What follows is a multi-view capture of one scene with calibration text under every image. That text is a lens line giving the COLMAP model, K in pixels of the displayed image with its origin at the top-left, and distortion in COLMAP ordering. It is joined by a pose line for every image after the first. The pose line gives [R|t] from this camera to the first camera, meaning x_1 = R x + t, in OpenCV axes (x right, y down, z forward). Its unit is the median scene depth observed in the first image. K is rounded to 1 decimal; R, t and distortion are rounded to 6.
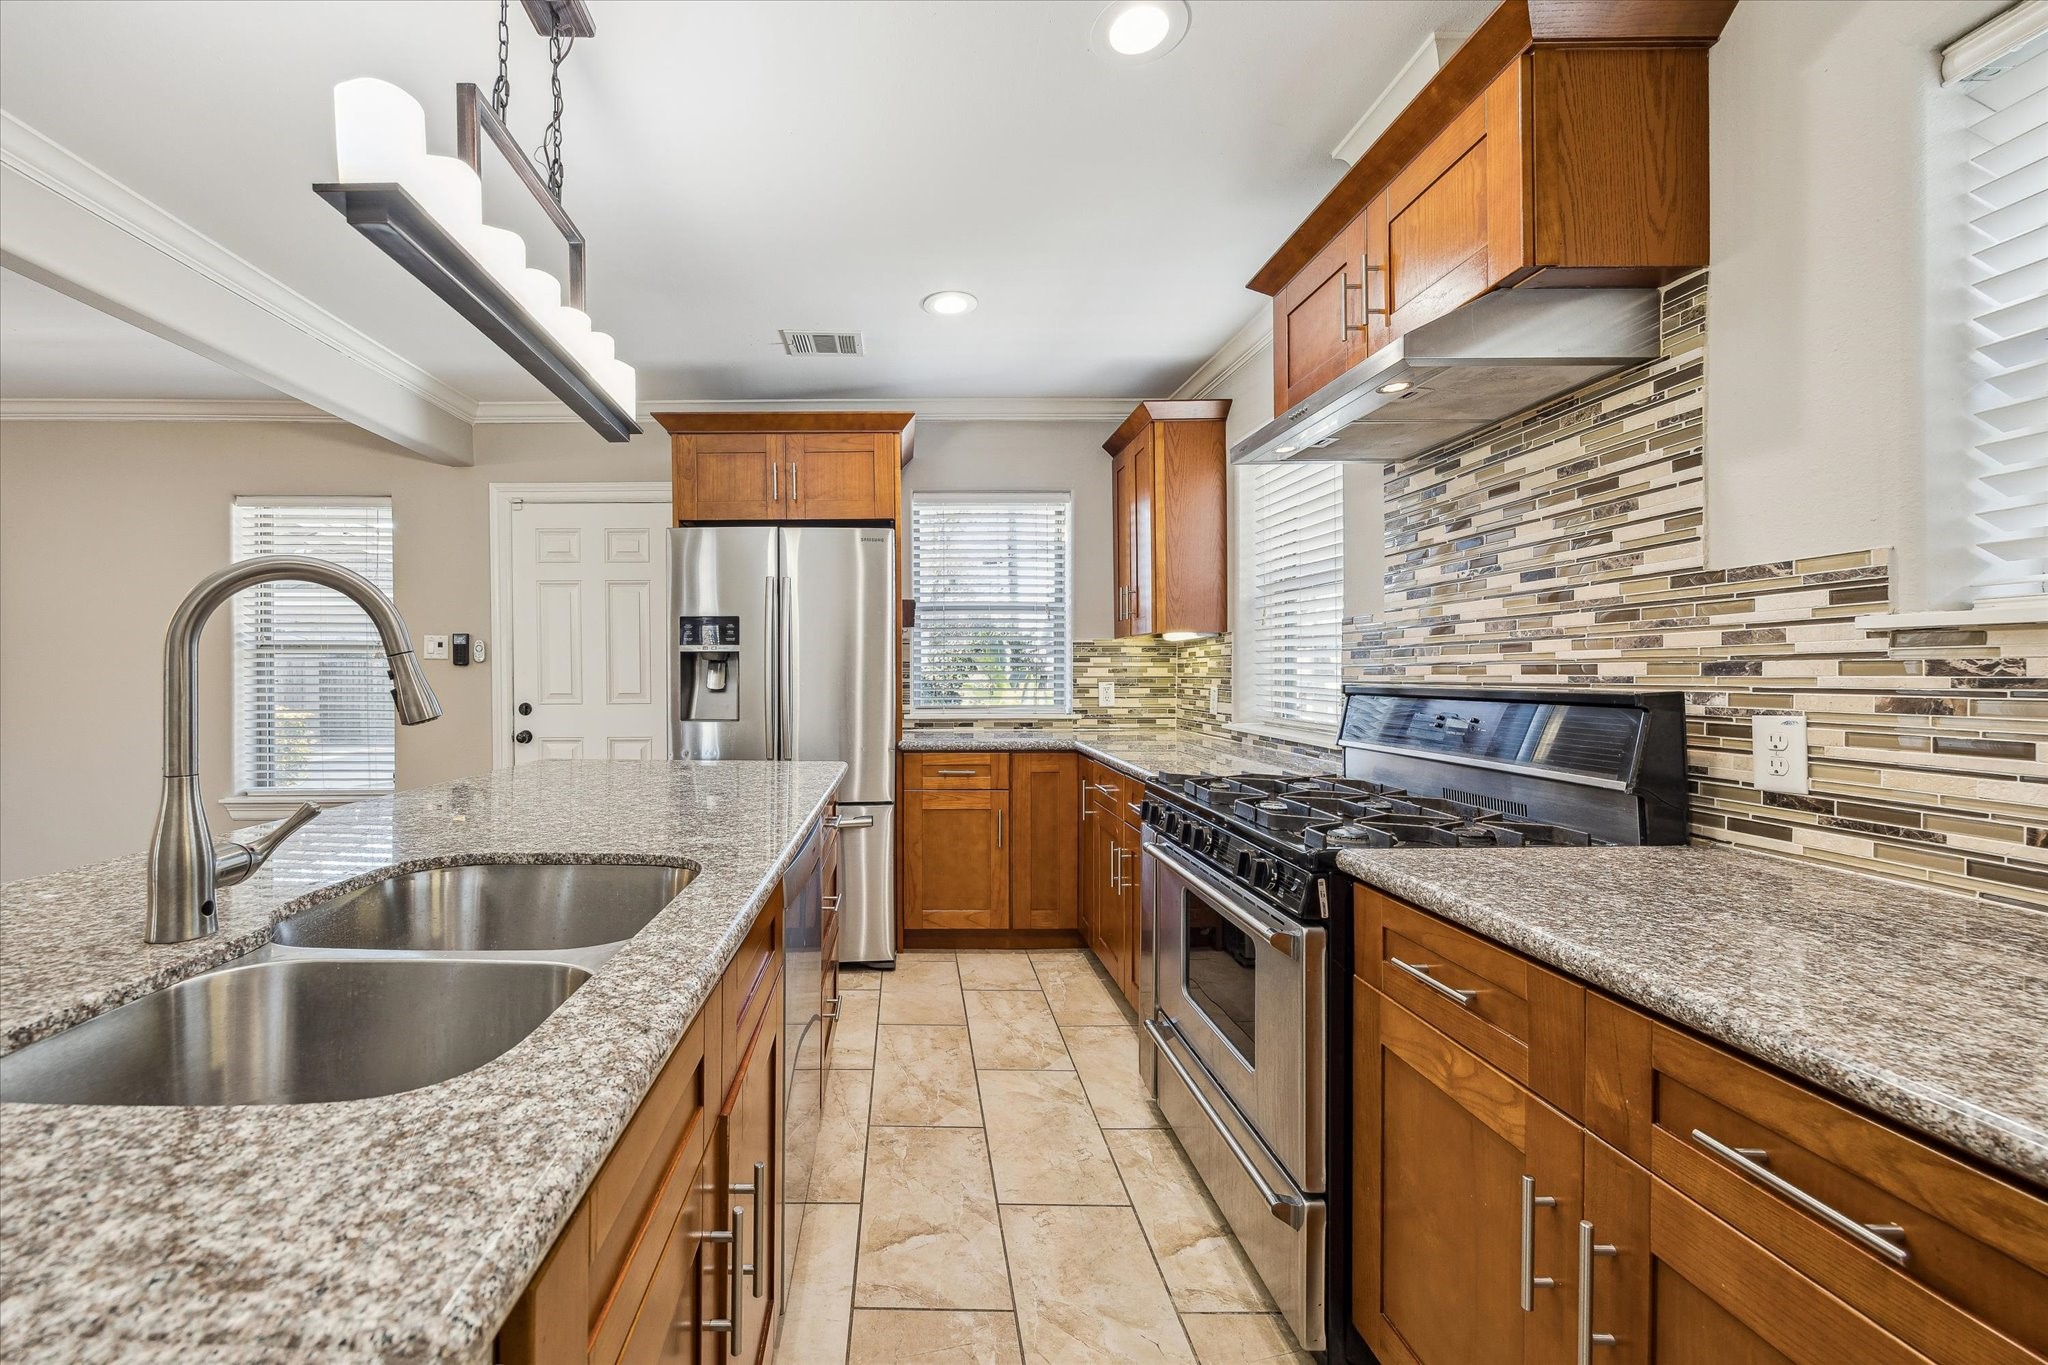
lens RADIAL K [[798.0, 0, 1014.7], [0, 798.0, 683.3], [0, 0, 1]] dist [-0.003278, 0.000862]
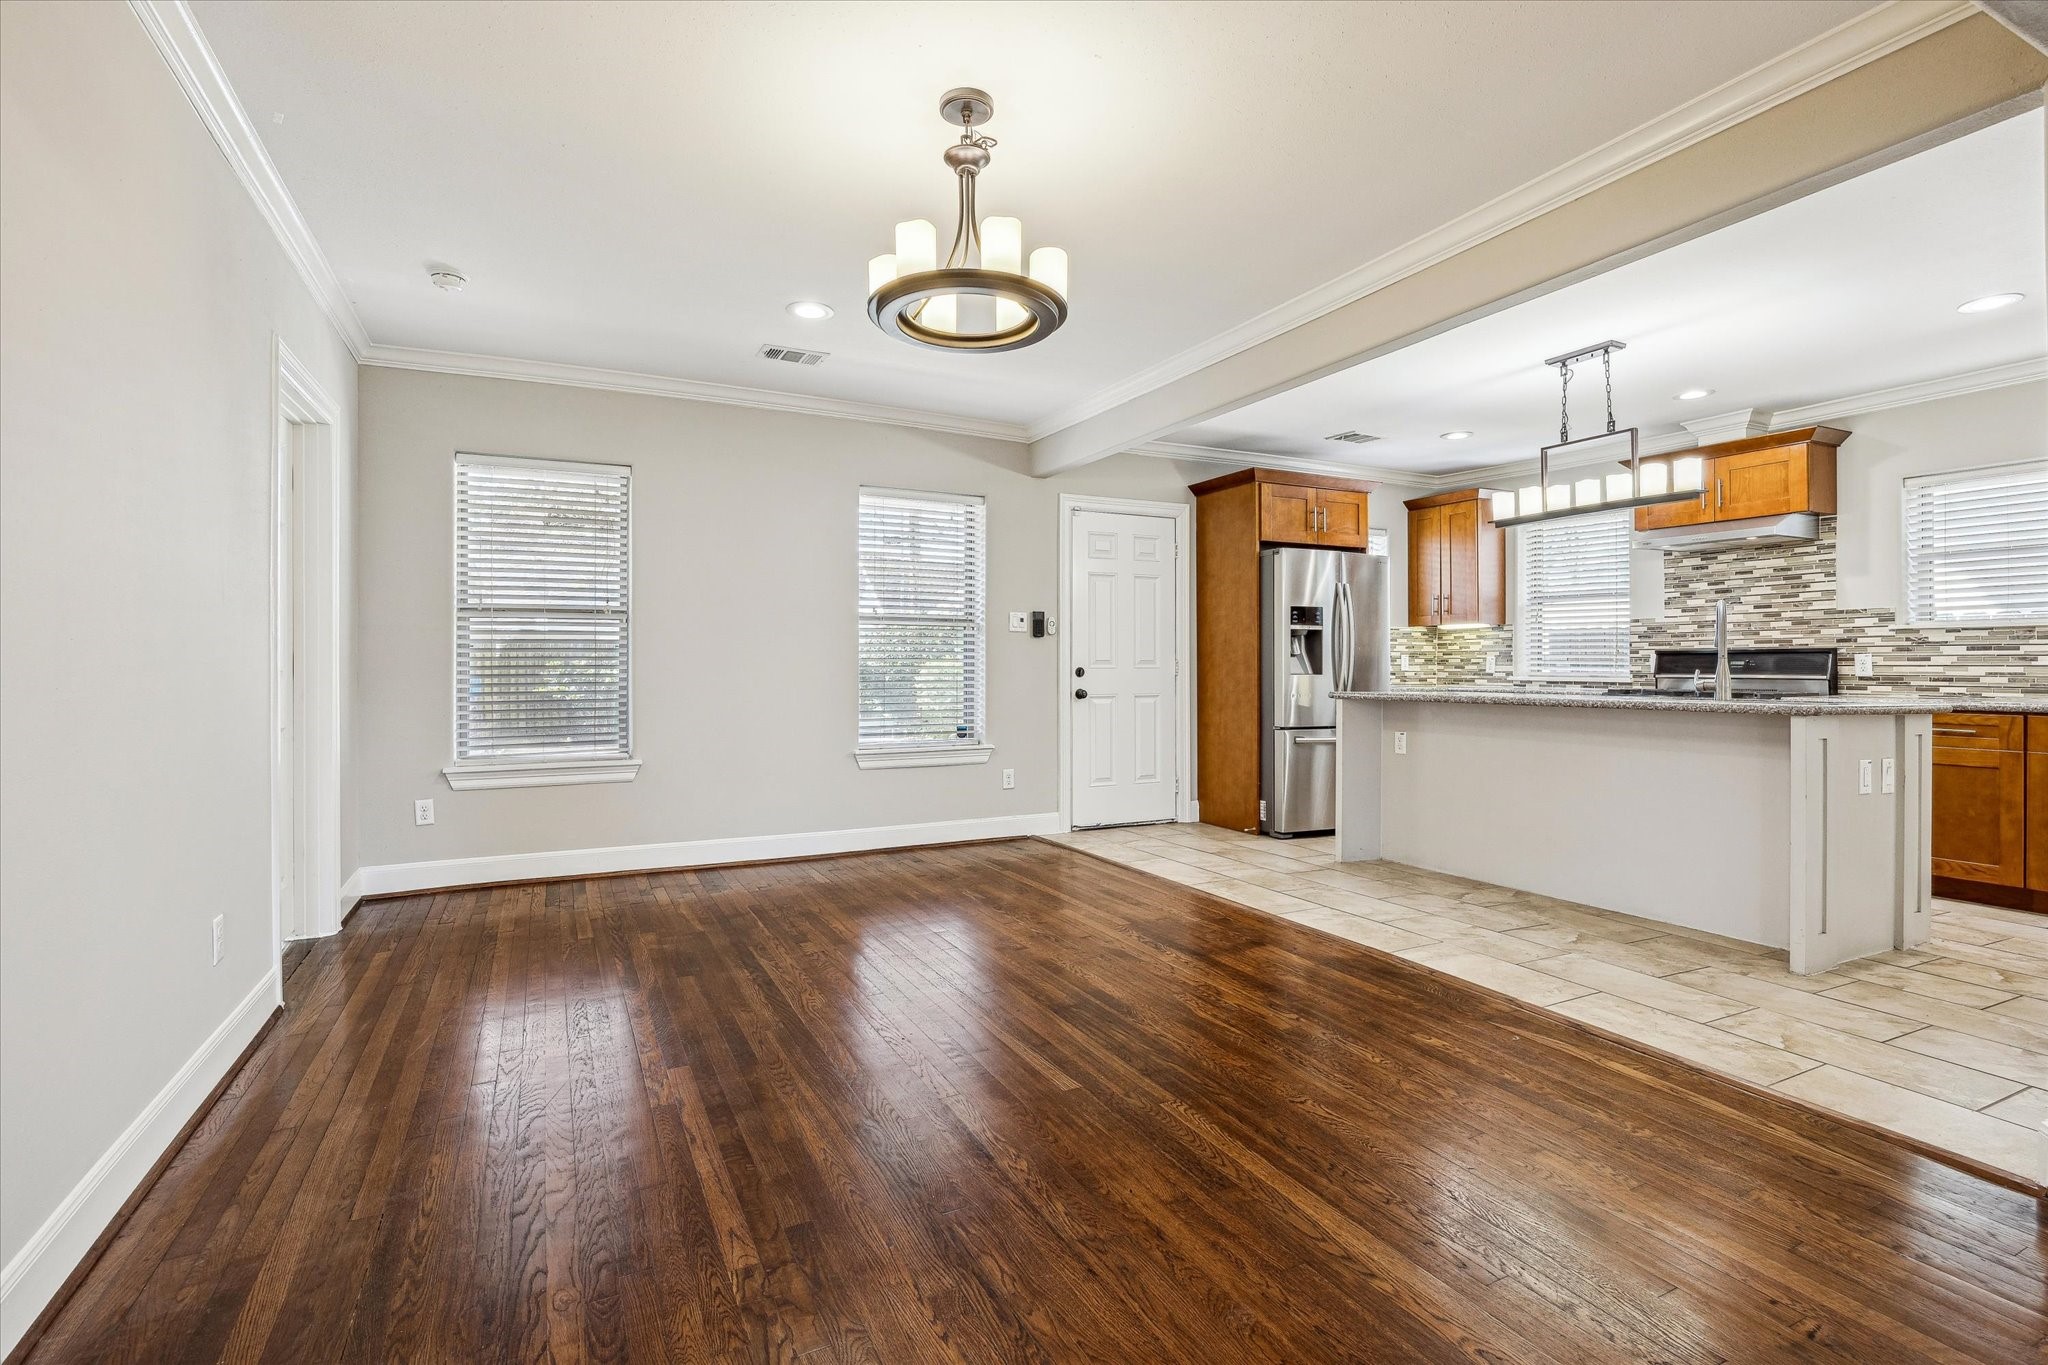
lens RADIAL K [[998.6, 0, 1042.0], [0, 998.6, 672.4], [0, 0, 1]] dist [-0.015531, 0.000568]
pose [[0.886990, -0.000338, 0.461788, -3.074192], [0.005777, 0.999930, -0.010365, 0.107054], [-0.461752, 0.011862, 0.886930, -0.843605]]
